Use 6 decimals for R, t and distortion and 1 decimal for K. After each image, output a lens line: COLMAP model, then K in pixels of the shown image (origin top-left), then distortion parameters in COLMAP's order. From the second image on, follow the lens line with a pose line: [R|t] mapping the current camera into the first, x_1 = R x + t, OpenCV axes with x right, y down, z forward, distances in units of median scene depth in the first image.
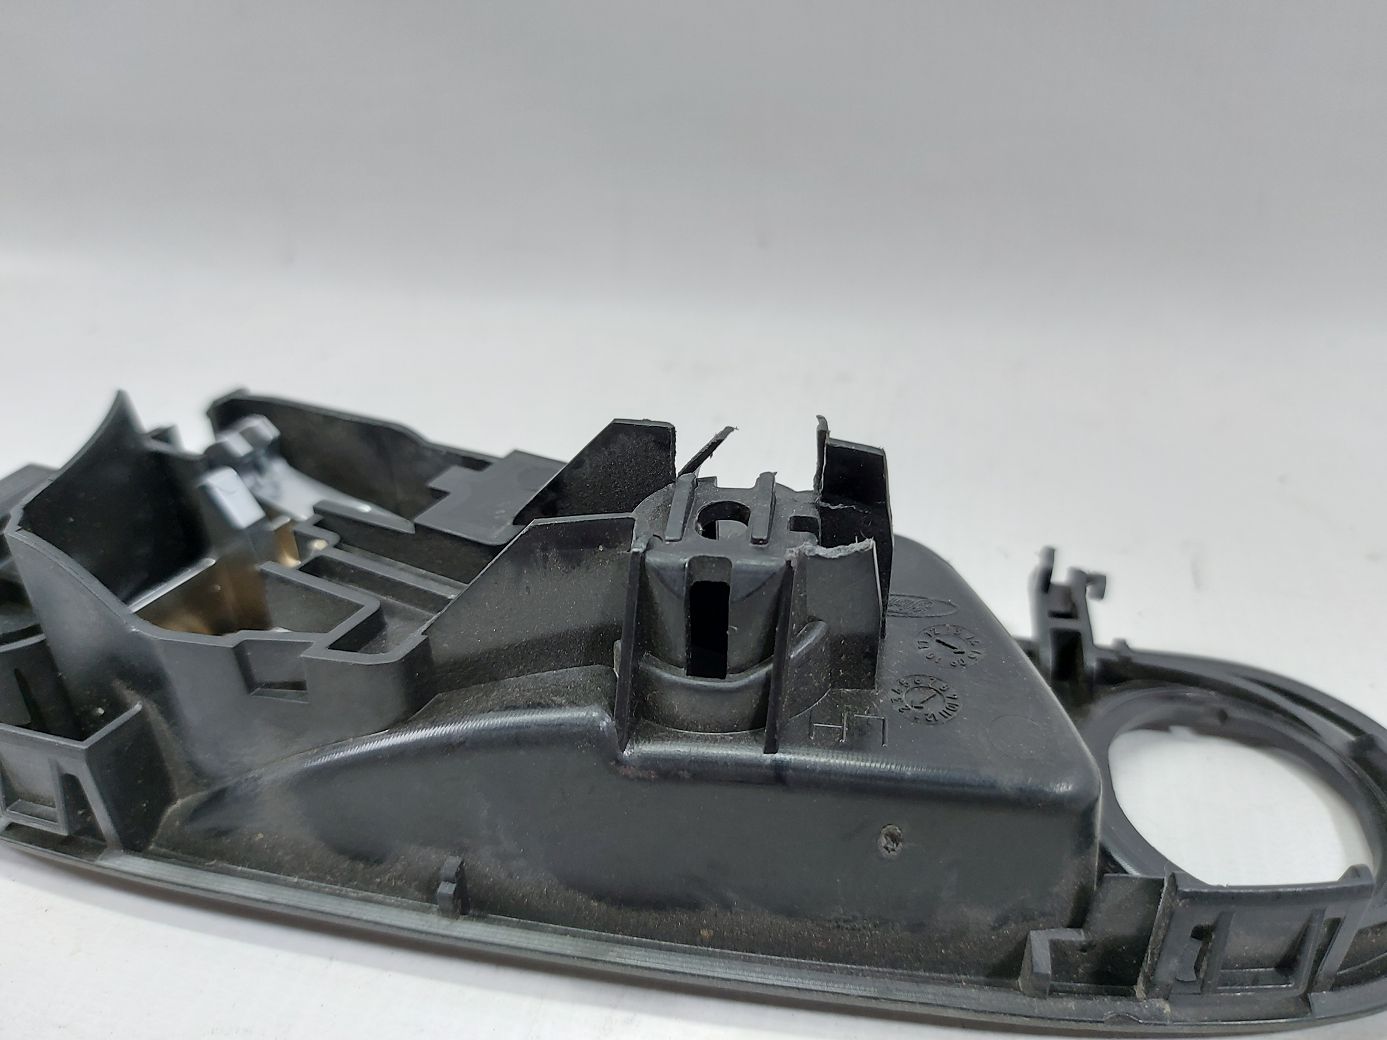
lens RADIAL K [[1266.9, 0, 693.5], [0, 1266.9, 520.0], [0, 0, 1]] dist [-0.003301, -0.108769]
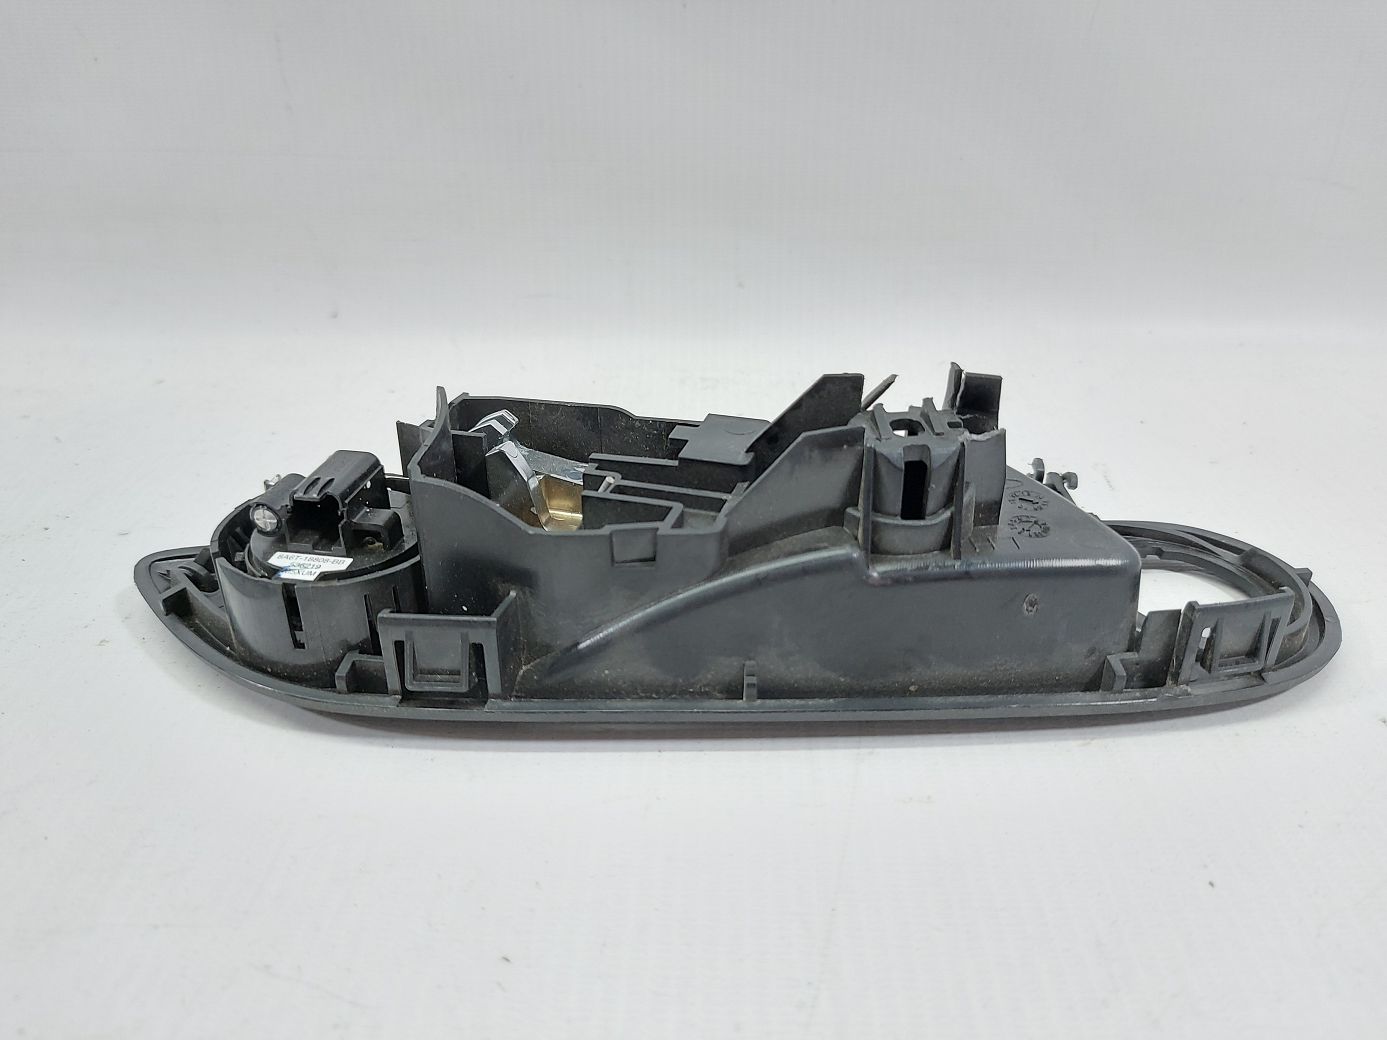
lens RADIAL K [[1266.9, 0, 693.5], [0, 1266.9, 520.0], [0, 0, 1]] dist [-0.003301, -0.108769]
pose [[0.975866, -0.086496, 0.200510, -0.579061], [0.096695, 0.994443, -0.041626, 0.158942], [-0.195795, 0.060010, 0.978807, -0.540578]]
